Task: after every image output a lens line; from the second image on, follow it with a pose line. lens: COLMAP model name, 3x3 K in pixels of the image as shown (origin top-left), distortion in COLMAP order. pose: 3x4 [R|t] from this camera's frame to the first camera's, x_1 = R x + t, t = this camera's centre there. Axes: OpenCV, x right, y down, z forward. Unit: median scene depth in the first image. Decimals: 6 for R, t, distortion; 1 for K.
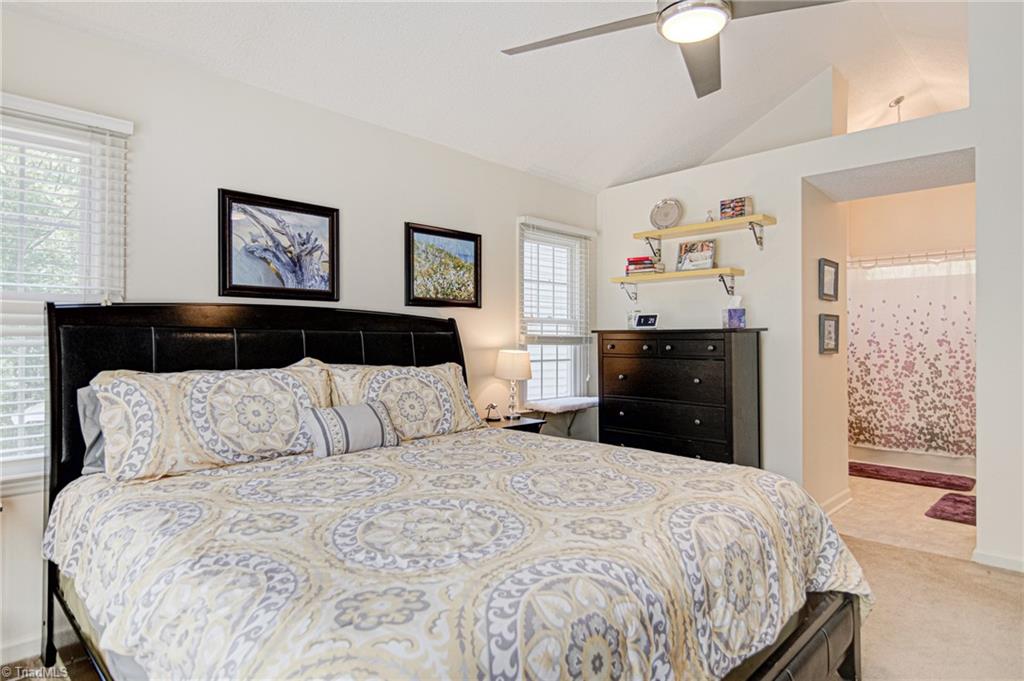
lens RADIAL K [[565.0, 0, 511.0], [0, 565.0, 338.6], [0, 0, 1]] dist [0.024718, -0.021277]
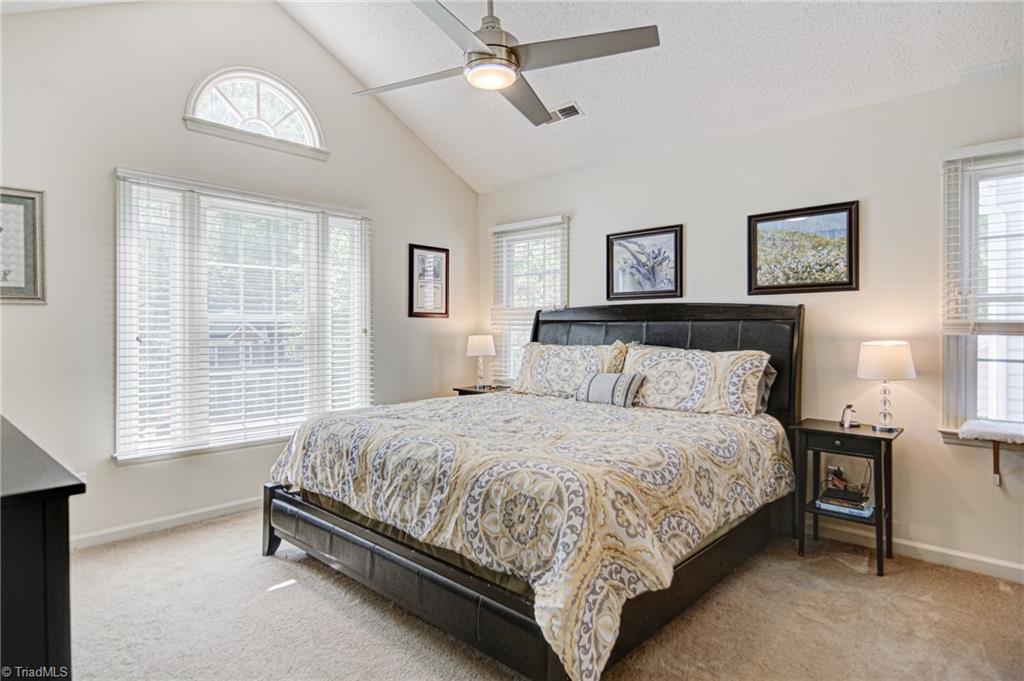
lens RADIAL K [[565.0, 0, 511.7], [0, 565.0, 335.8], [0, 0, 1]] dist [0.024718, -0.021277]
pose [[0.036157, 0.007734, -0.999316, 0.938777], [-0.003640, 0.999964, 0.007607, 0.011245], [0.999339, 0.003363, 0.036184, 0.579315]]
